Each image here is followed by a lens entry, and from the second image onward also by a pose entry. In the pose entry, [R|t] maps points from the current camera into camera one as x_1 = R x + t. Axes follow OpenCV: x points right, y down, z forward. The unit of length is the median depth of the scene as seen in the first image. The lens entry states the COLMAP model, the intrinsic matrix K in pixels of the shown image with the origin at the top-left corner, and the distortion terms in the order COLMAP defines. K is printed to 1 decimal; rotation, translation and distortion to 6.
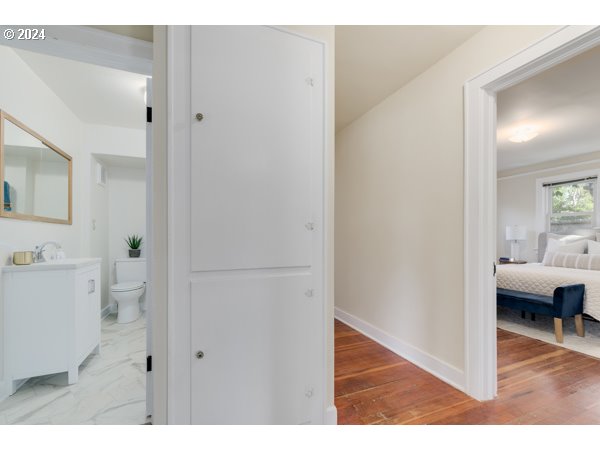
lens RADIAL K [[265.9, 0, 300.5], [0, 265.9, 235.7], [0, 0, 1]] dist [0.000508, 0.000049]
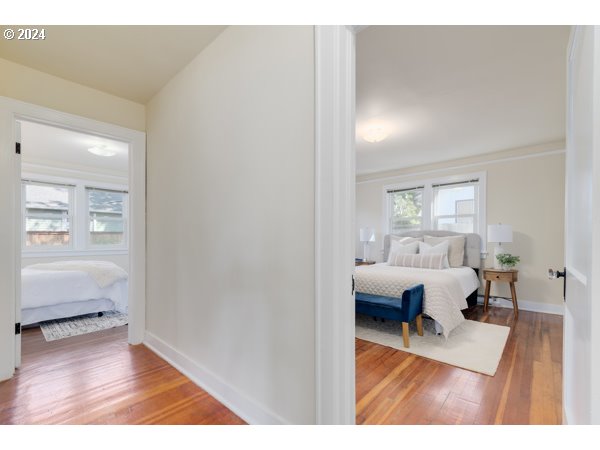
lens RADIAL K [[265.9, 0, 300.5], [0, 265.9, 235.7], [0, 0, 1]] dist [0.000508, 0.000049]
pose [[0.902218, 0.006390, 0.431234, 0.190468], [-0.003060, 0.999960, -0.008414, 0.004144], [-0.431270, 0.006272, 0.902201, 0.270857]]
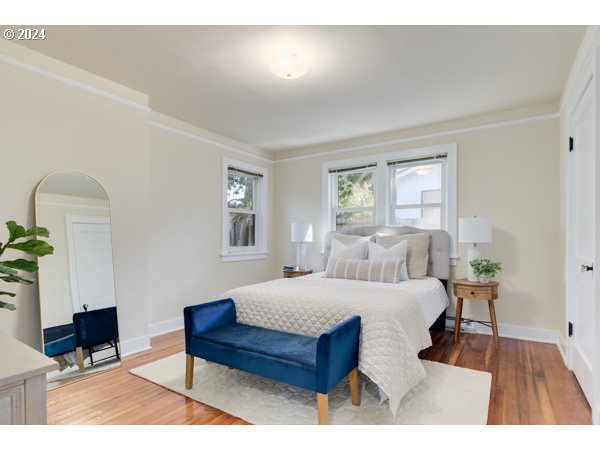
lens RADIAL K [[311.8, 0, 300.8], [0, 311.8, 232.0], [0, 0, 1]] dist [0.000544, 0.000023]
pose [[0.827900, 0.010041, 0.560786, 0.546286], [-0.002249, 0.999891, -0.014583, 0.002585], [-0.560872, 0.010812, 0.827832, 0.479090]]
